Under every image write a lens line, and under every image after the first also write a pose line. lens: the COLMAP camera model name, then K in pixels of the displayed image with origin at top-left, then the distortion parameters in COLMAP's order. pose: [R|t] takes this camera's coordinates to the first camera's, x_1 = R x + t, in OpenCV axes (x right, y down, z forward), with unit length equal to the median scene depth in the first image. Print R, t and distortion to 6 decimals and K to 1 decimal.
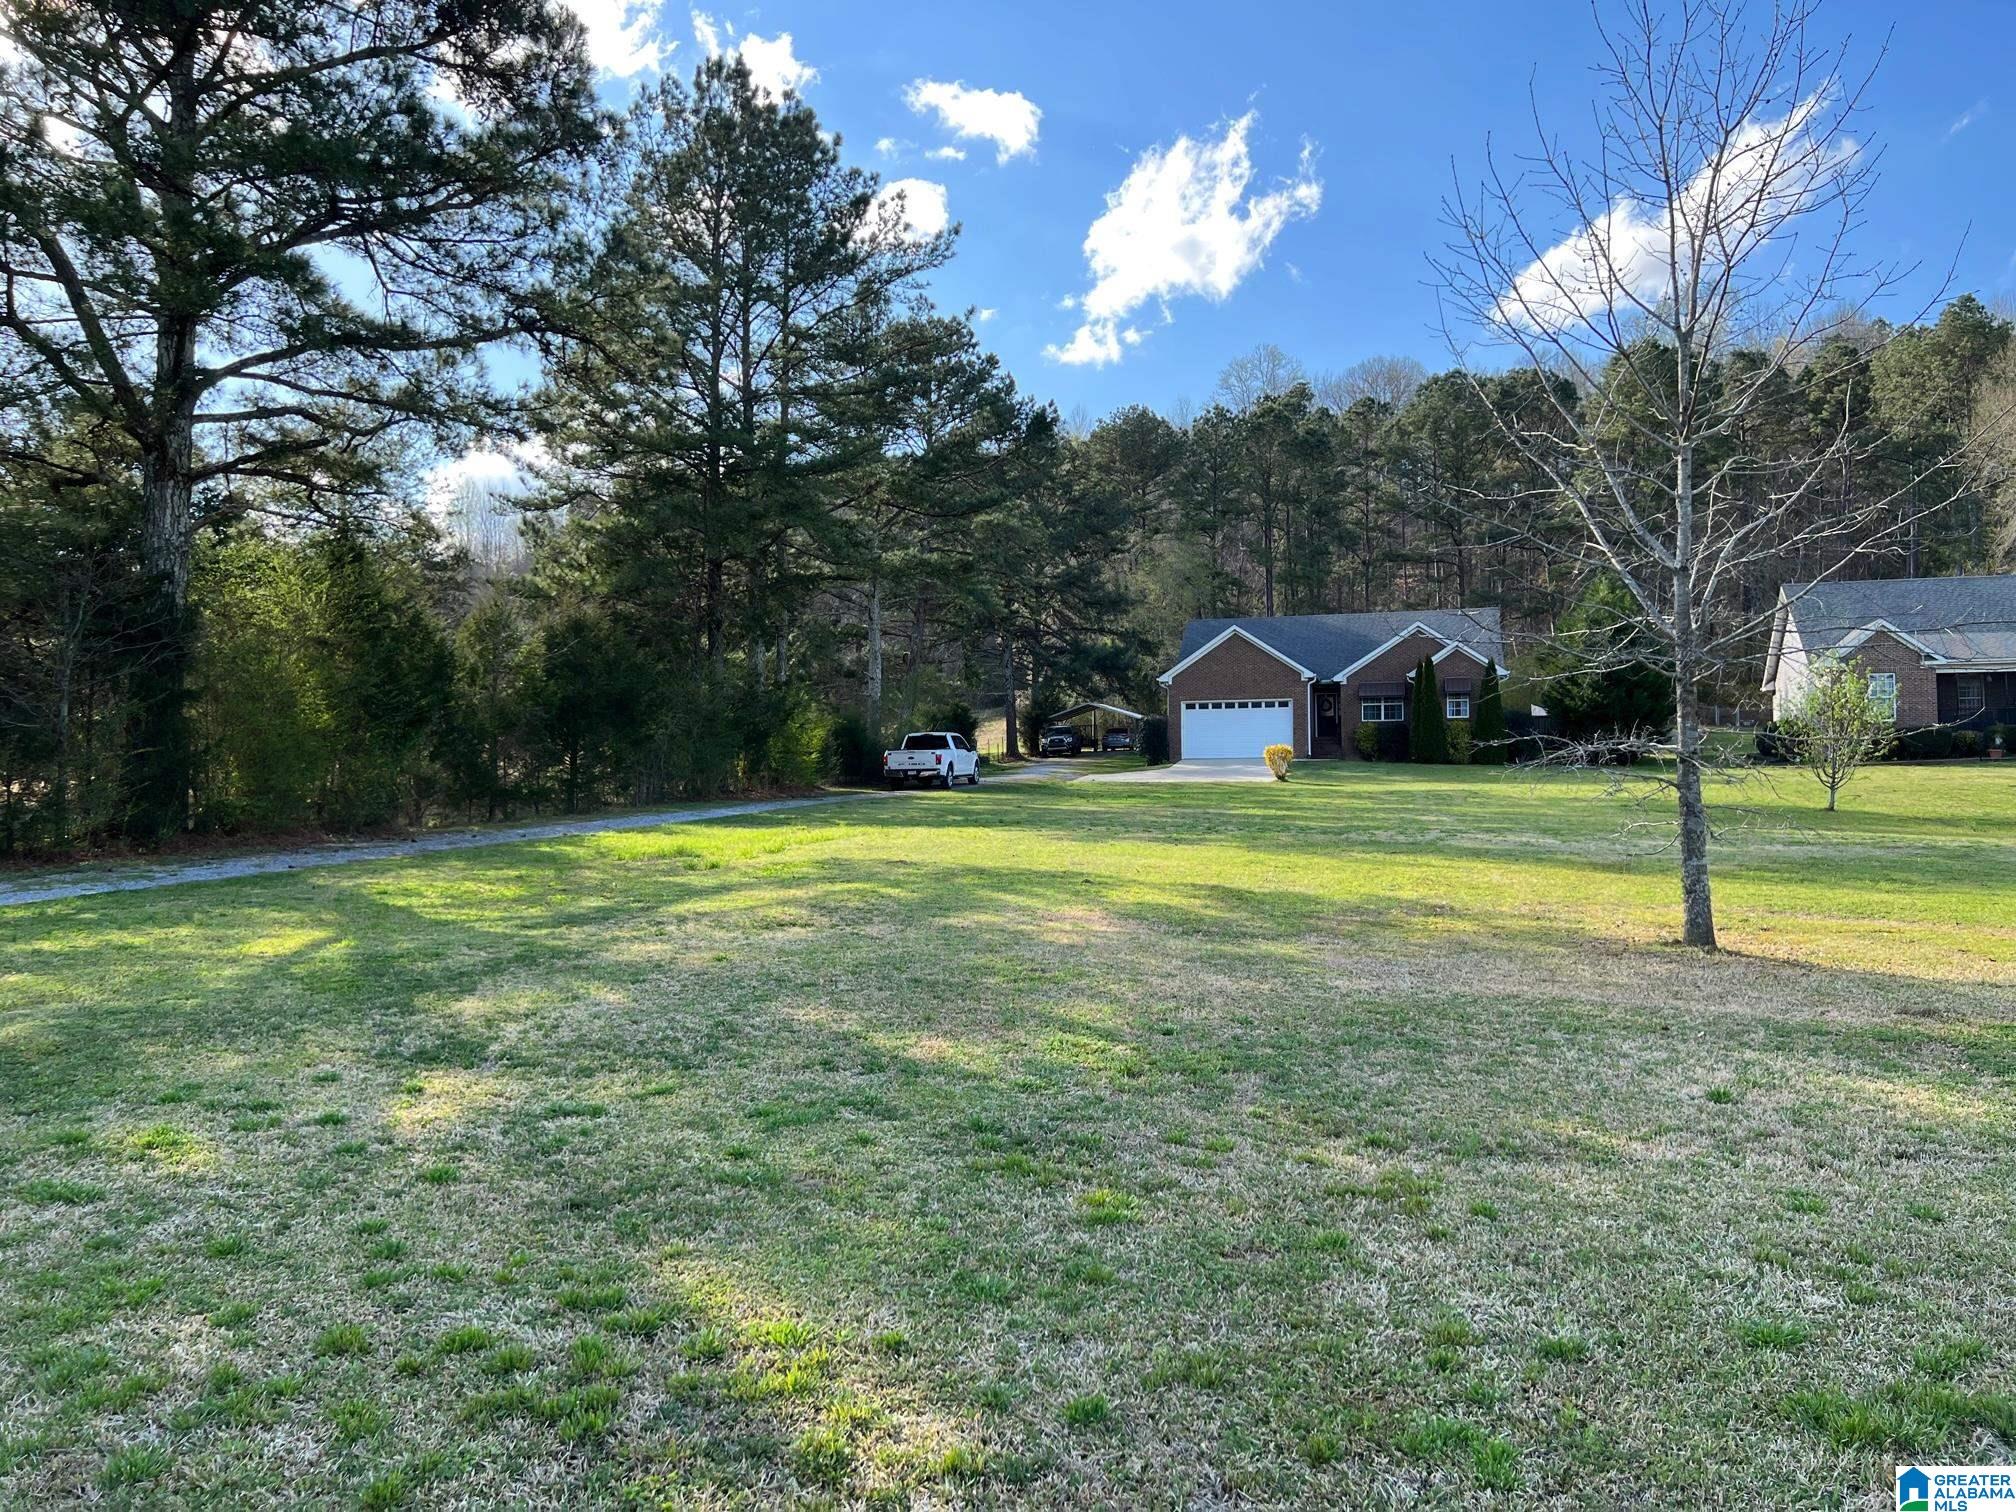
lens RADIAL K [[1510.8, 0, 1013.8], [0, 1510.8, 751.8], [0, 0, 1]] dist [0.056084, -0.058911]
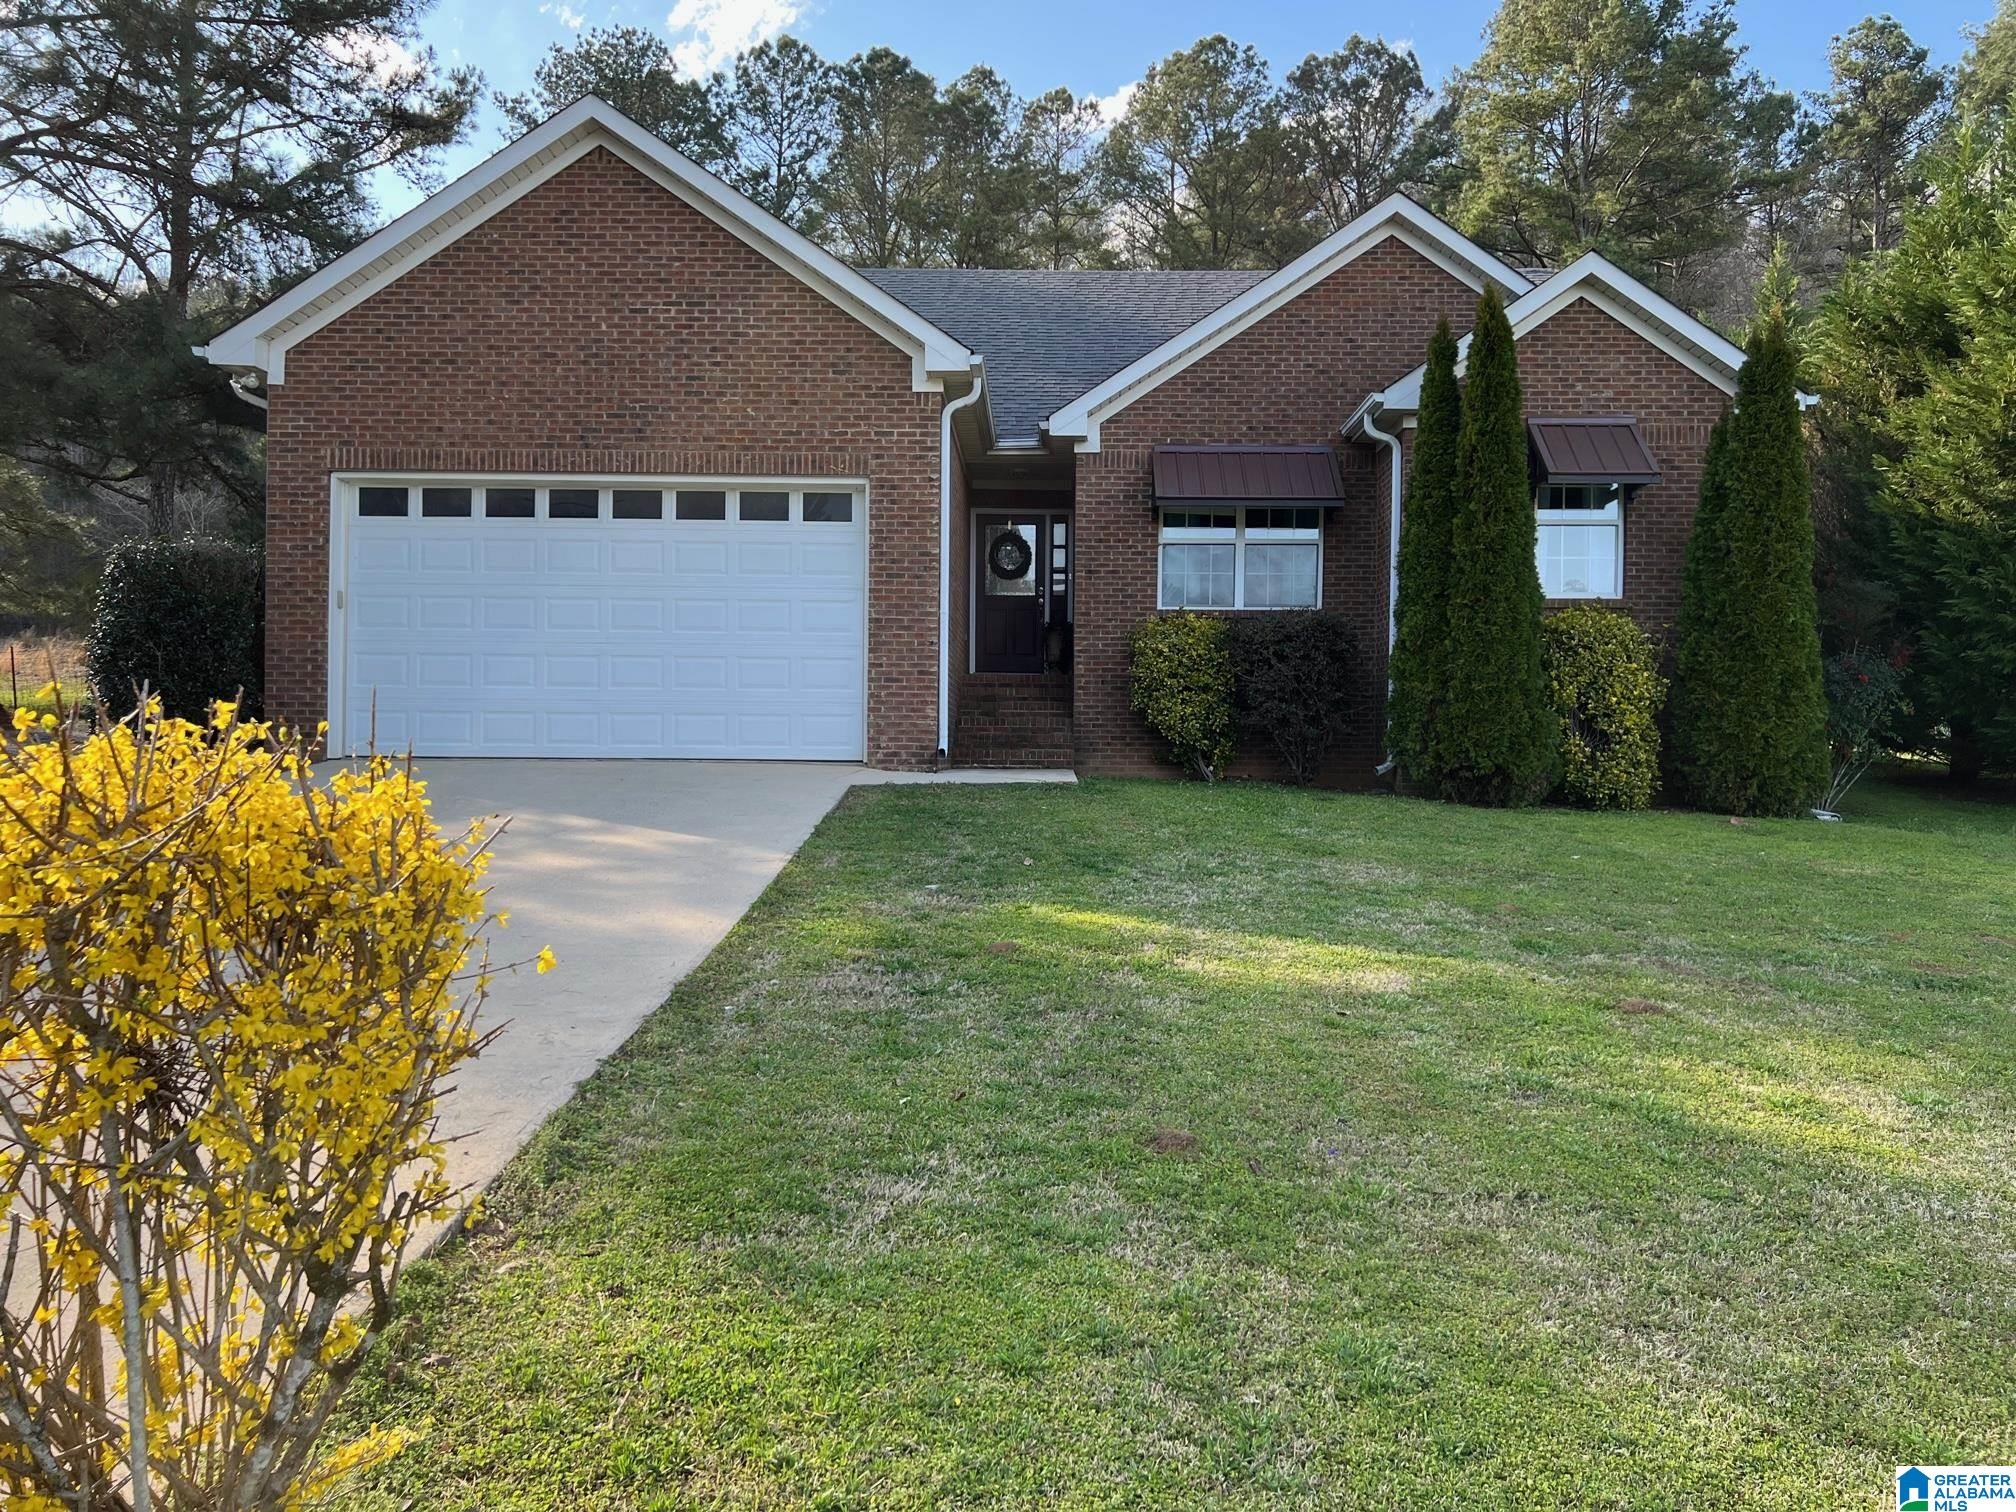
lens RADIAL K [[1510.8, 0, 1019.8], [0, 1510.8, 748.7], [0, 0, 1]] dist [0.056084, -0.058911]
pose [[0.970616, 0.014902, 0.240170, 0.152321], [-0.022952, 0.999263, 0.030756, -0.004810], [-0.239535, -0.035364, 0.970244, 0.779104]]
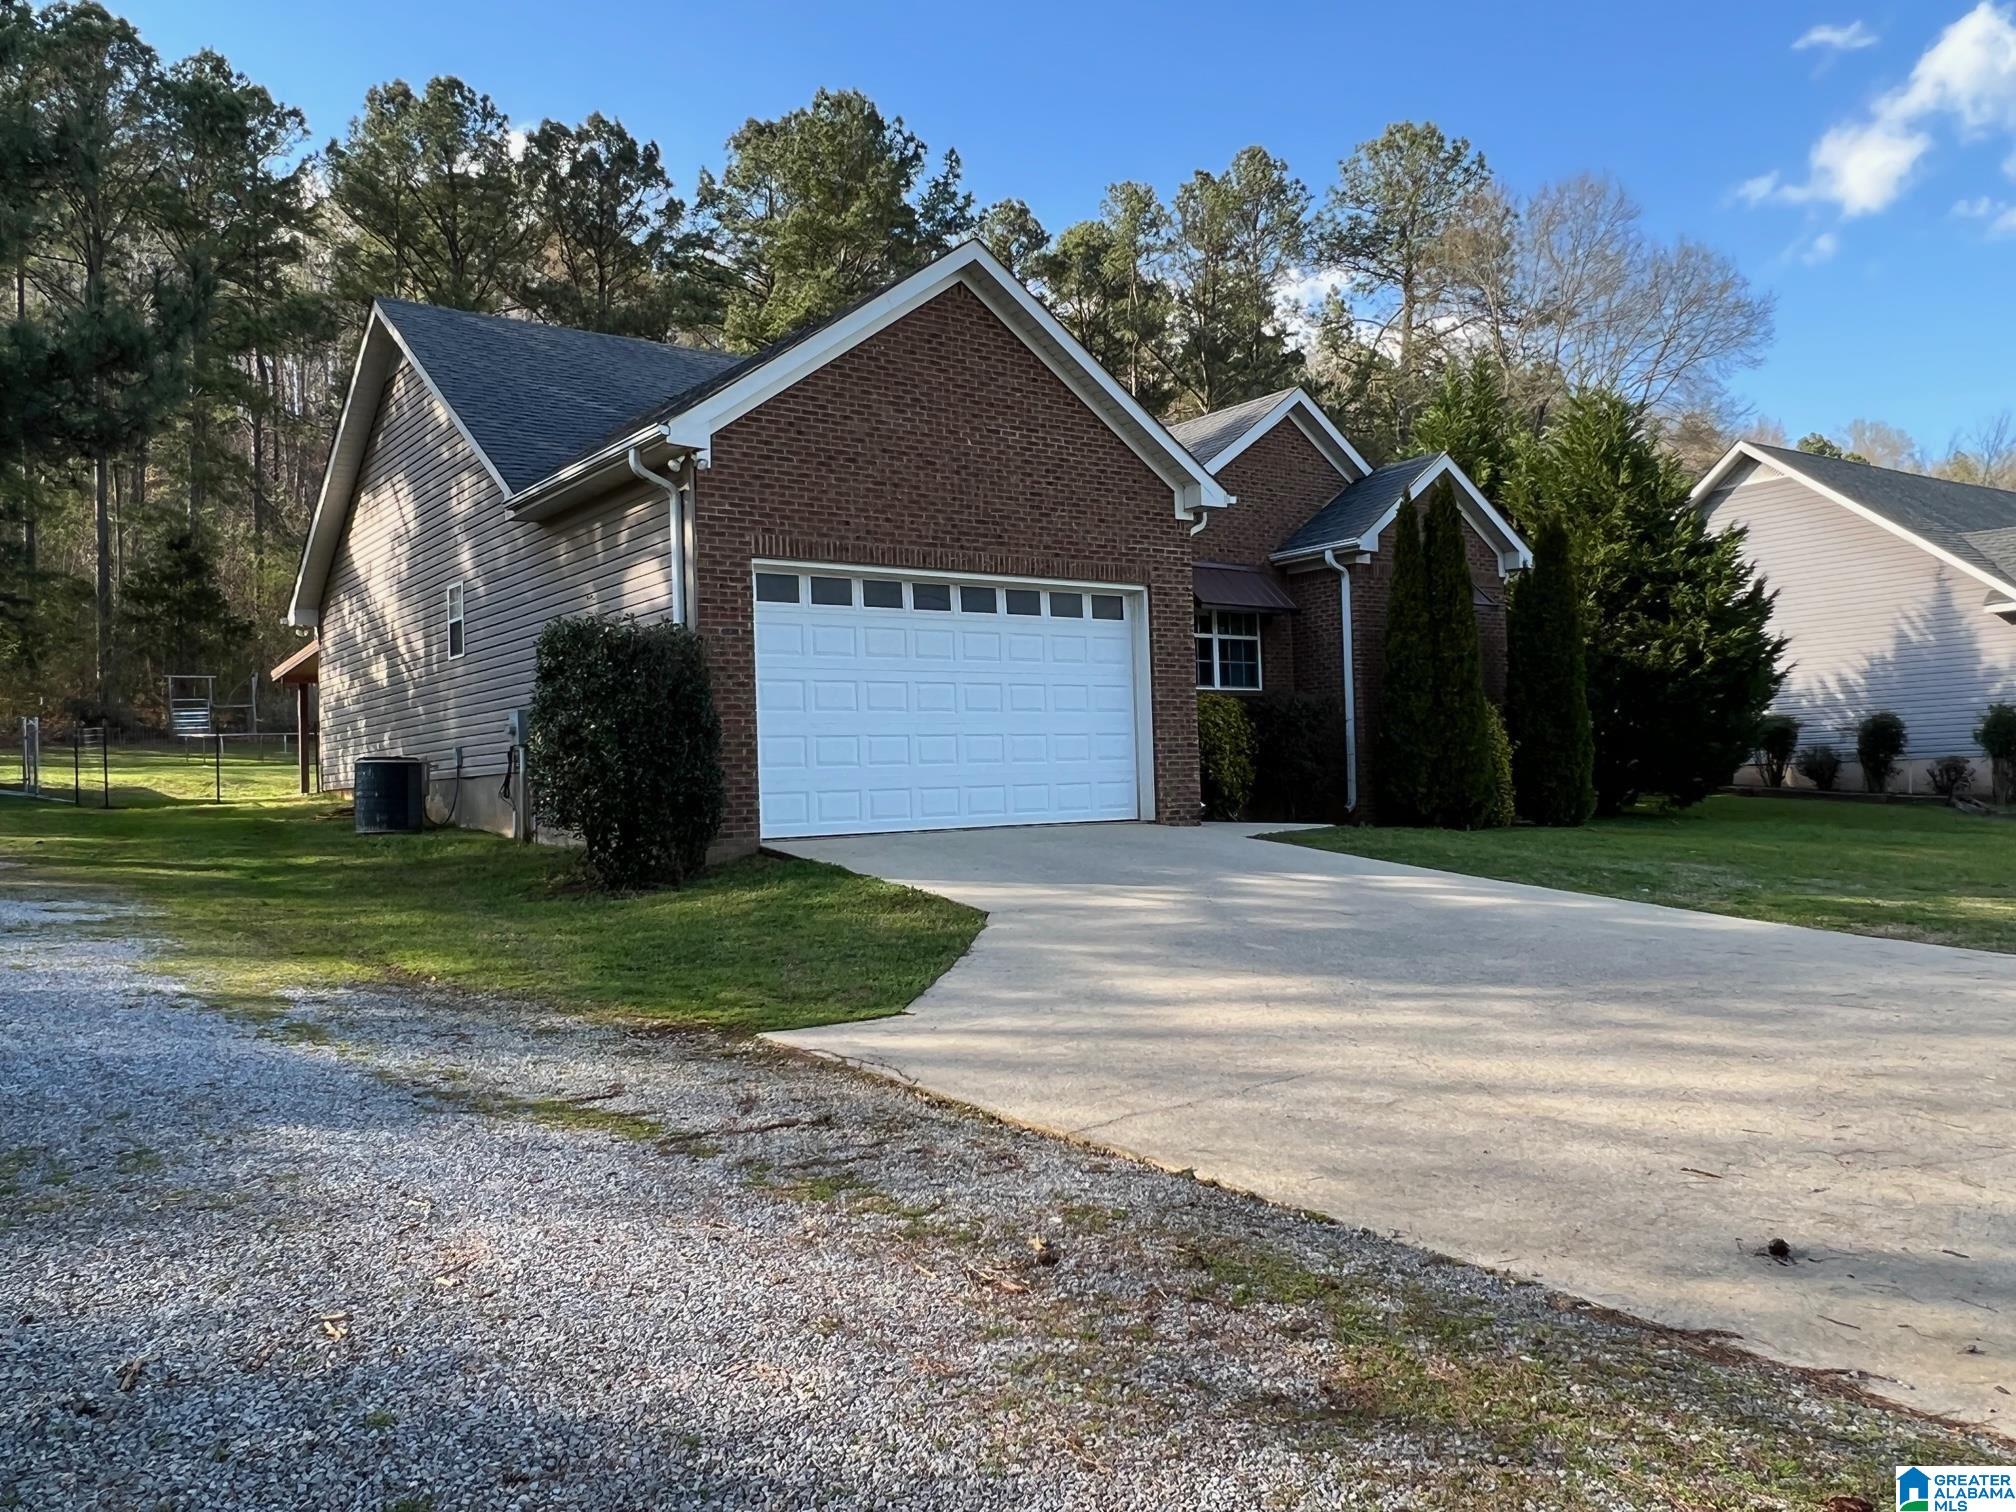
lens RADIAL K [[1510.8, 0, 1011.1], [0, 1510.8, 742.3], [0, 0, 1]] dist [0.056084, -0.058911]
pose [[0.624496, 0.008352, 0.780983, -0.027729], [0.001118, 0.999932, -0.011588, -0.006065], [-0.781027, 0.008110, 0.624444, 0.846134]]
